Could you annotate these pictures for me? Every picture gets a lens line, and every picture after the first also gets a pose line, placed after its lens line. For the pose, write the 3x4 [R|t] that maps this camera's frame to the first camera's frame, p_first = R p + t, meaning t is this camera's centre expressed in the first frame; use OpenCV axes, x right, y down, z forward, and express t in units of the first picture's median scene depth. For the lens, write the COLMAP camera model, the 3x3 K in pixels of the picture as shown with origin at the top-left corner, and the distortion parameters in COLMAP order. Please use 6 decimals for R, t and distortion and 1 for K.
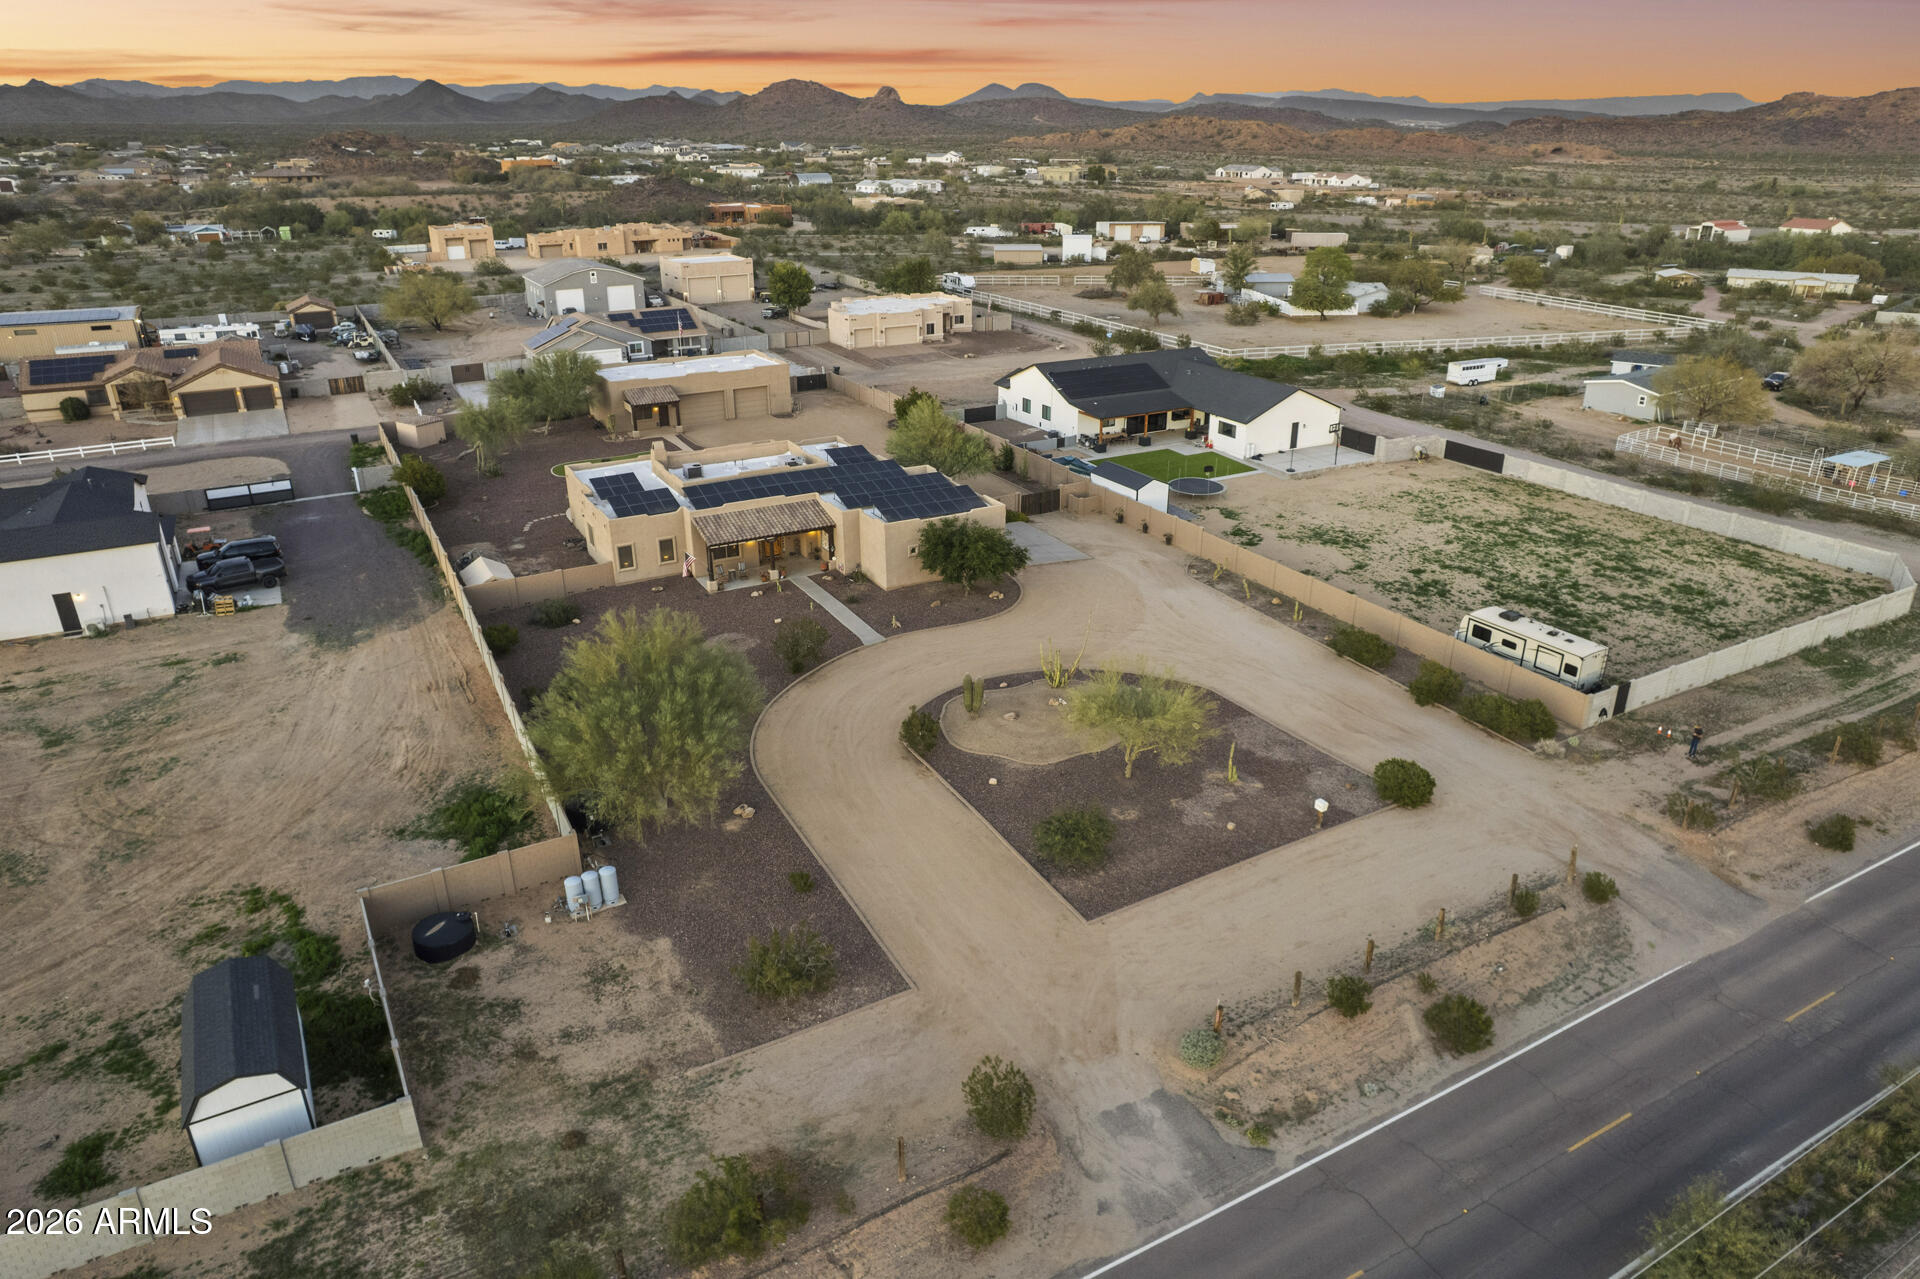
lens RADIAL K [[1240.2, 0, 969.6], [0, 1240.2, 649.4], [0, 0, 1]] dist [-0.081811, 0.070510]
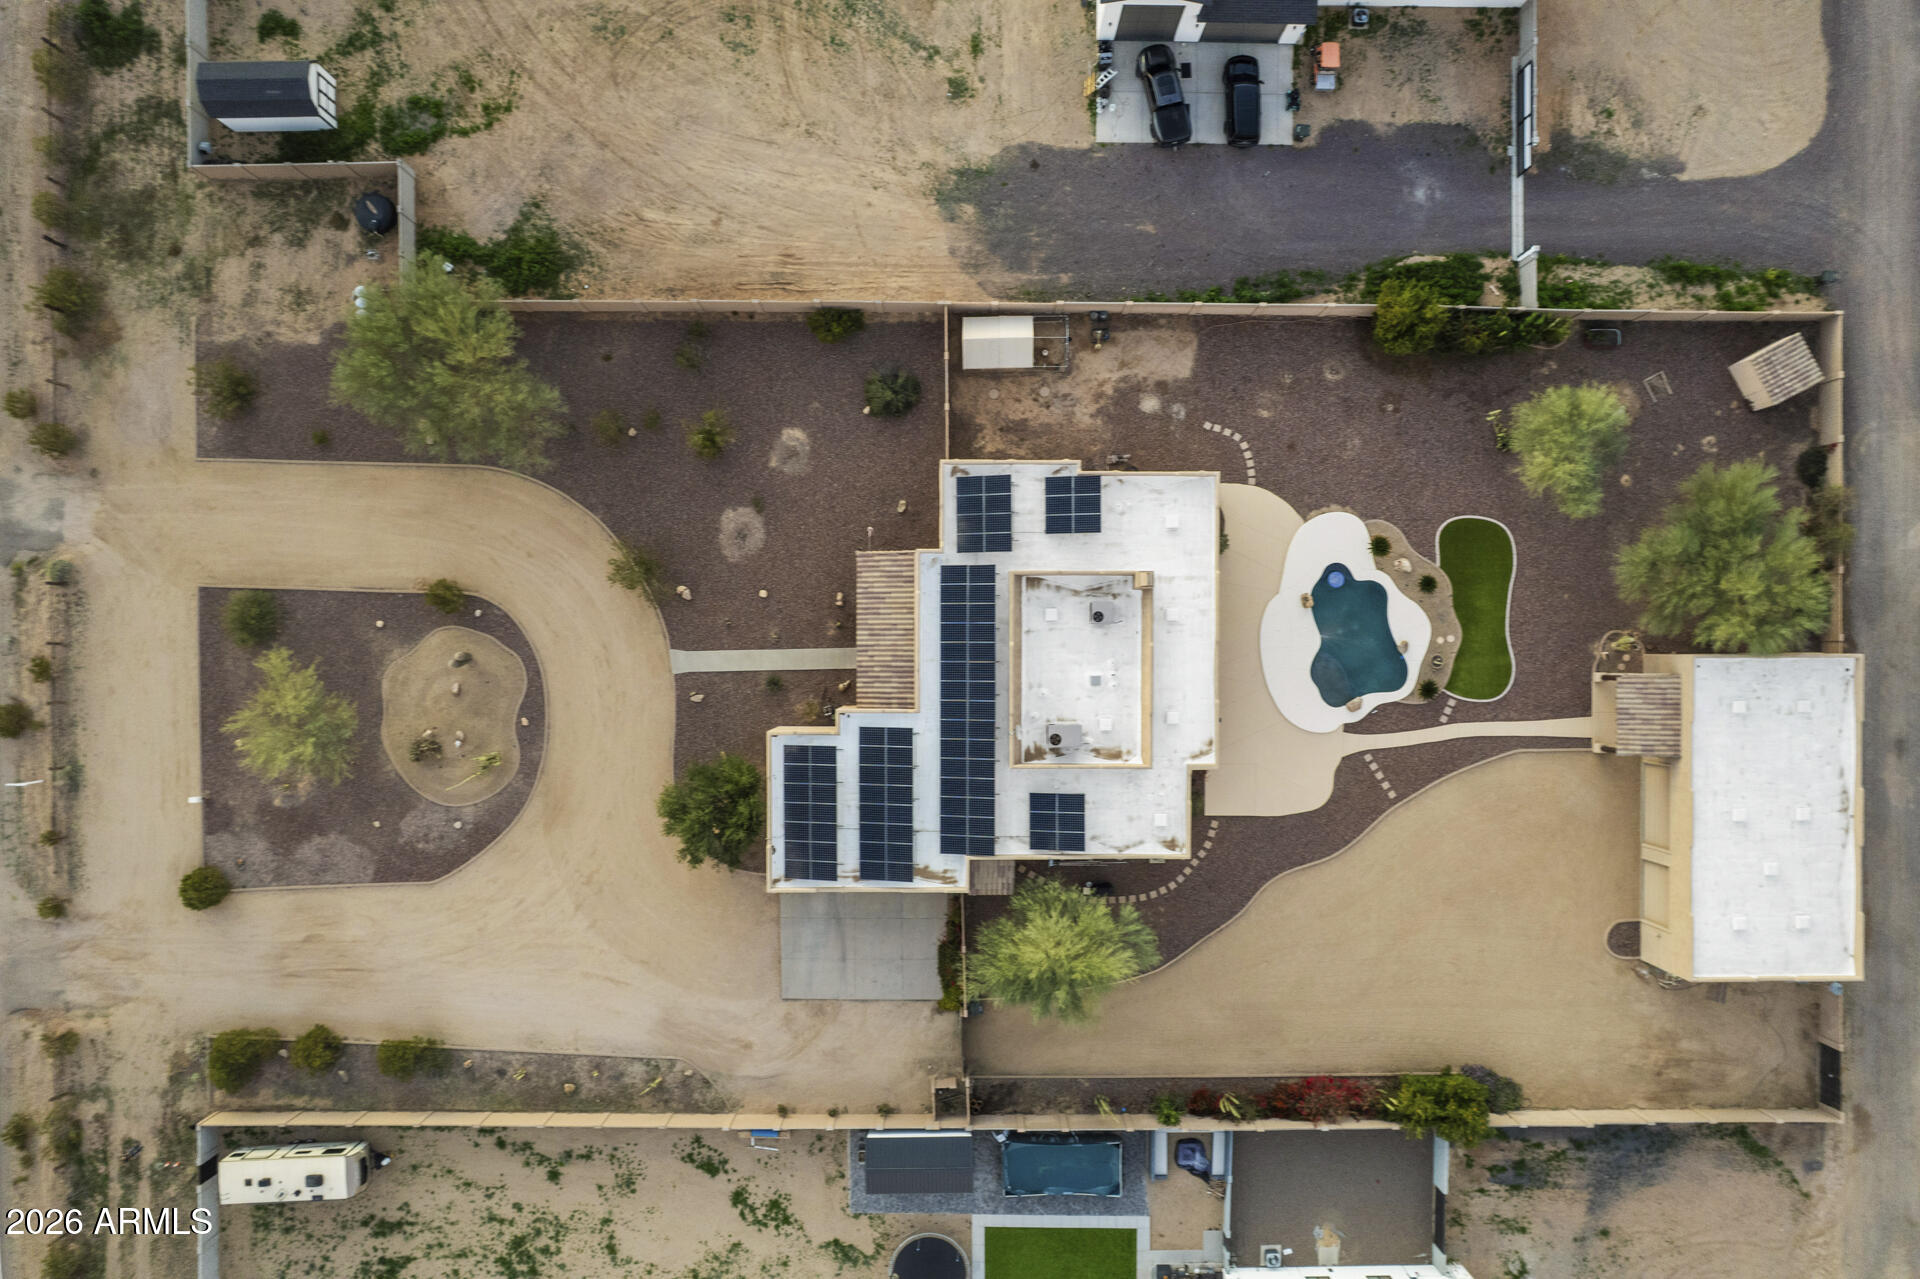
lens RADIAL K [[1240.2, 0, 969.6], [0, 1240.2, 649.4], [0, 0, 1]] dist [-0.081811, 0.070510]
pose [[-0.490271, 0.871570, 0.001050, -0.165875], [-0.352713, -0.199507, 0.914216, -0.813056], [0.797012, 0.447843, 0.405226, 0.637768]]
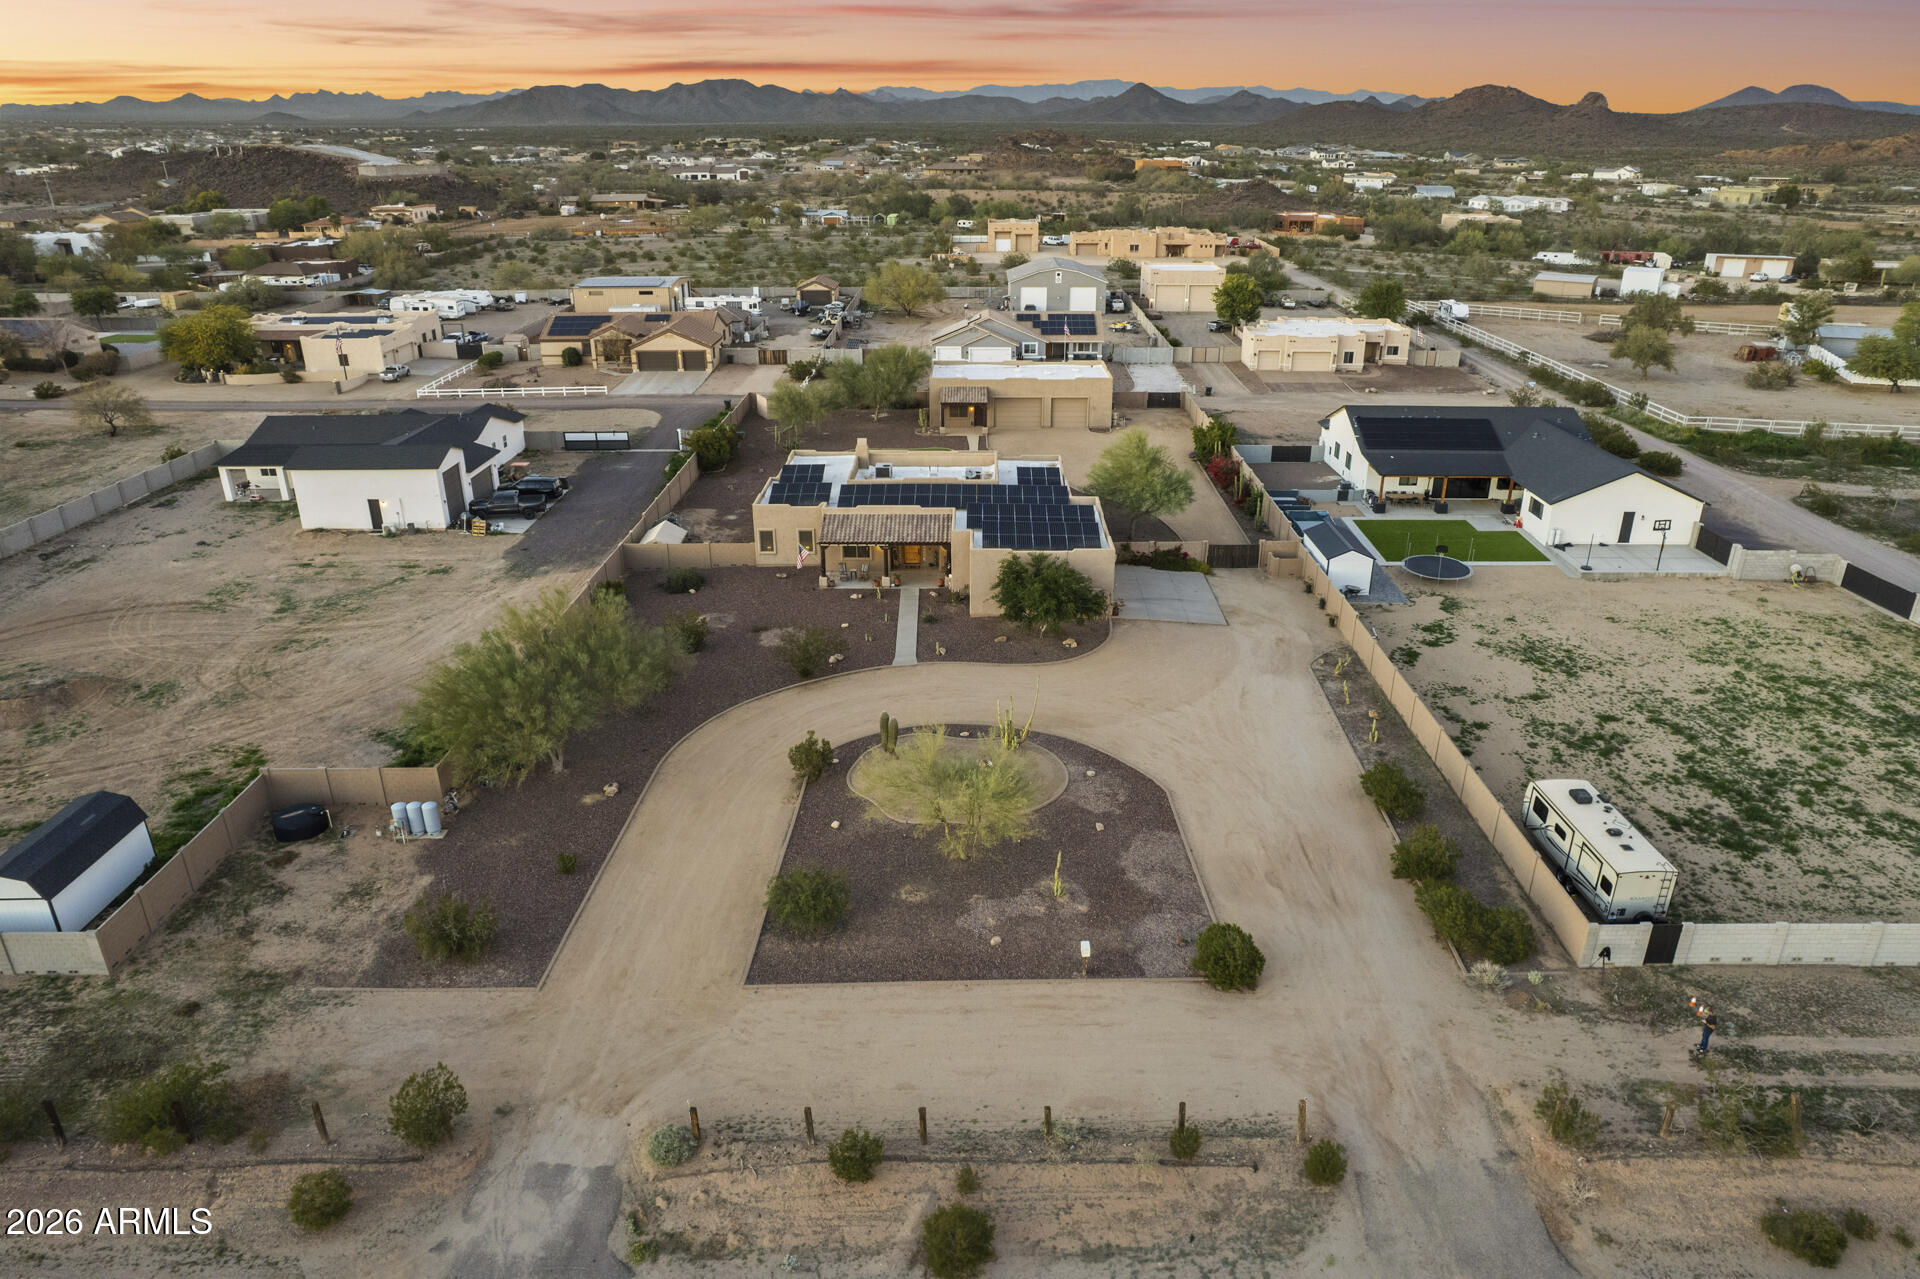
lens RADIAL K [[1240.2, 0, 969.6], [0, 1240.2, 649.4], [0, 0, 1]] dist [-0.081811, 0.070510]
pose [[0.870003, 0.194398, -0.453105, 0.335465], [-0.195628, 0.979660, 0.044684, -0.058282], [0.452575, 0.049765, 0.890337, 0.119436]]
